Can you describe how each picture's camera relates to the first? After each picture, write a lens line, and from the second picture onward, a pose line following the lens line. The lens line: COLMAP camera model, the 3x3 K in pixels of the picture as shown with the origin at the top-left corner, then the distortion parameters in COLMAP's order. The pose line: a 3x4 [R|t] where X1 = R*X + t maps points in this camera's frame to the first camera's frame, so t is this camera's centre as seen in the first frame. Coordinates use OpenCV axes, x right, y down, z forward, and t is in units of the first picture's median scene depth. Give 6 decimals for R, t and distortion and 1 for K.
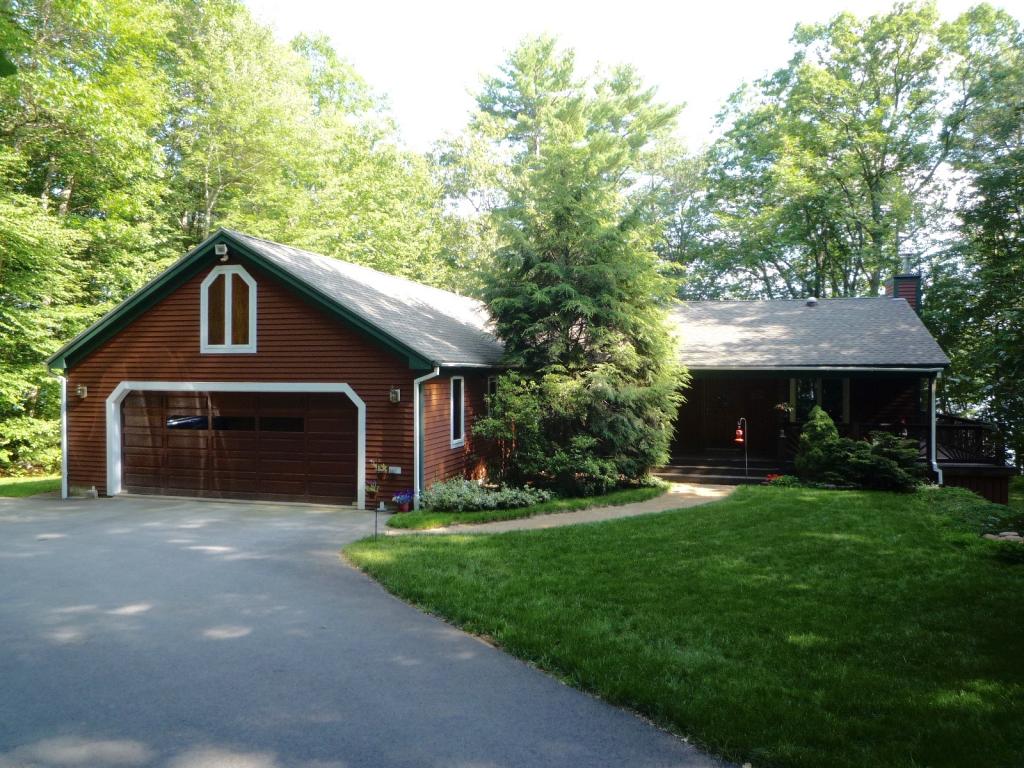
lens RADIAL K [[762.7, 0, 512.0], [0, 762.7, 384.0], [0, 0, 1]] dist [-0.003500, -0.006605]
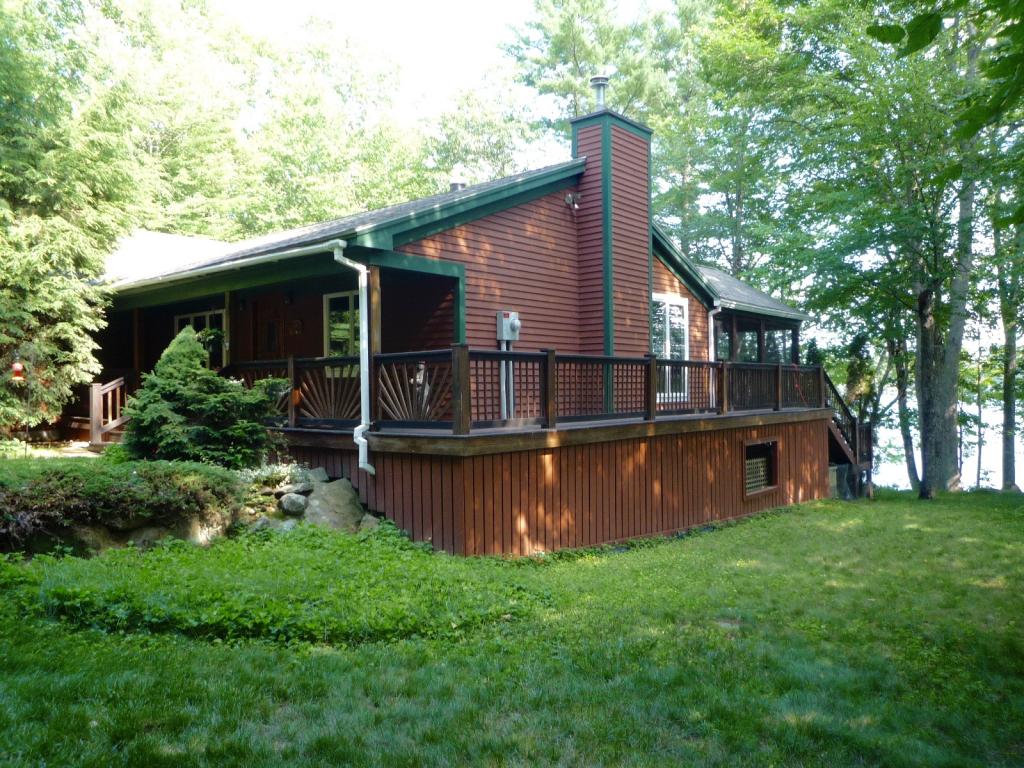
lens RADIAL K [[743.3, 0, 510.5], [0, 743.3, 397.1], [0, 0, 1]] dist [0.004526, 0.002401]
pose [[0.892006, -0.004806, -0.451997, 1.036915], [0.003610, 0.999987, -0.003509, 0.101171], [0.452008, 0.001498, 0.892013, 0.712098]]
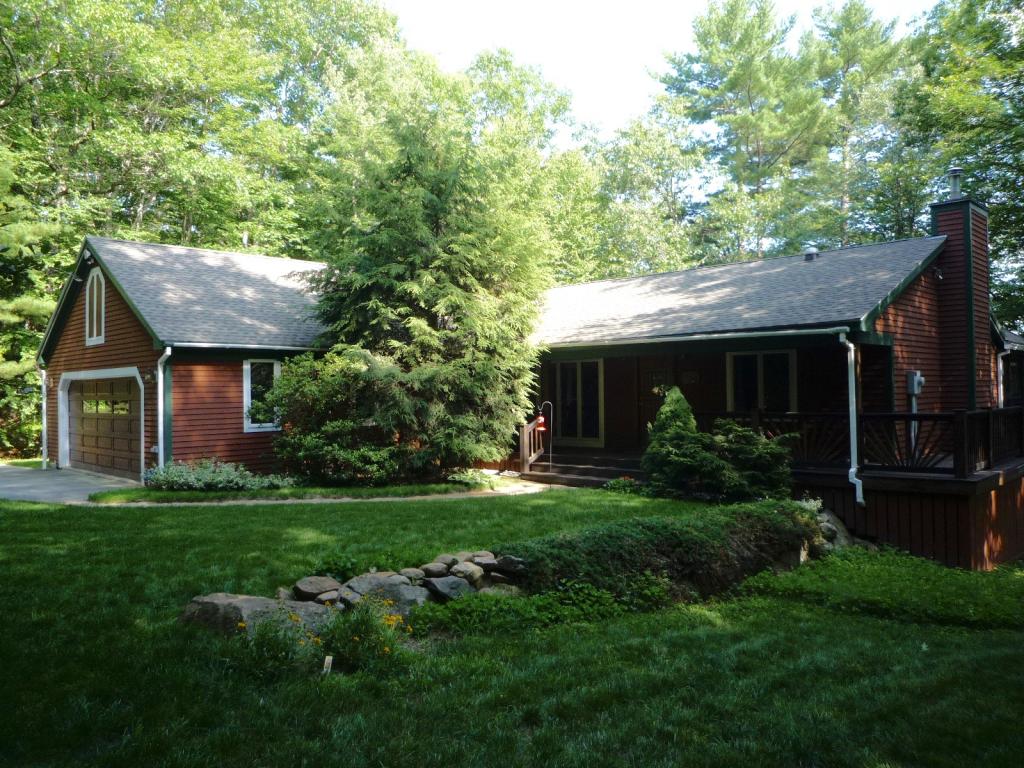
lens RADIAL K [[762.7, 0, 512.0], [0, 762.7, 384.0], [0, 0, 1]] dist [-0.003500, -0.006605]
pose [[0.866742, -0.015876, -0.498505, 0.738328], [0.005686, 0.999743, -0.021954, 0.047617], [0.498725, 0.016194, 0.866609, 0.321409]]
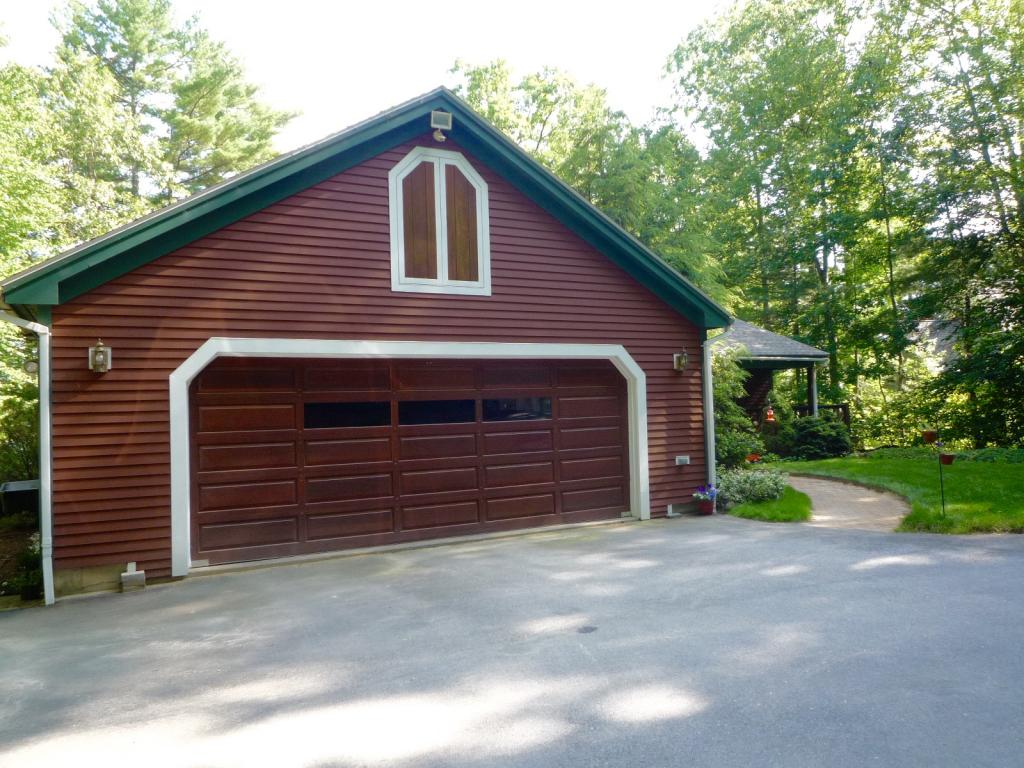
lens RADIAL K [[762.7, 0, 512.0], [0, 762.7, 384.0], [0, 0, 1]] dist [-0.003500, -0.006605]
pose [[0.719998, -0.001157, 0.693976, -0.750383], [0.041516, 0.998279, -0.041408, 0.057985], [-0.692734, 0.058625, 0.718807, 0.533002]]
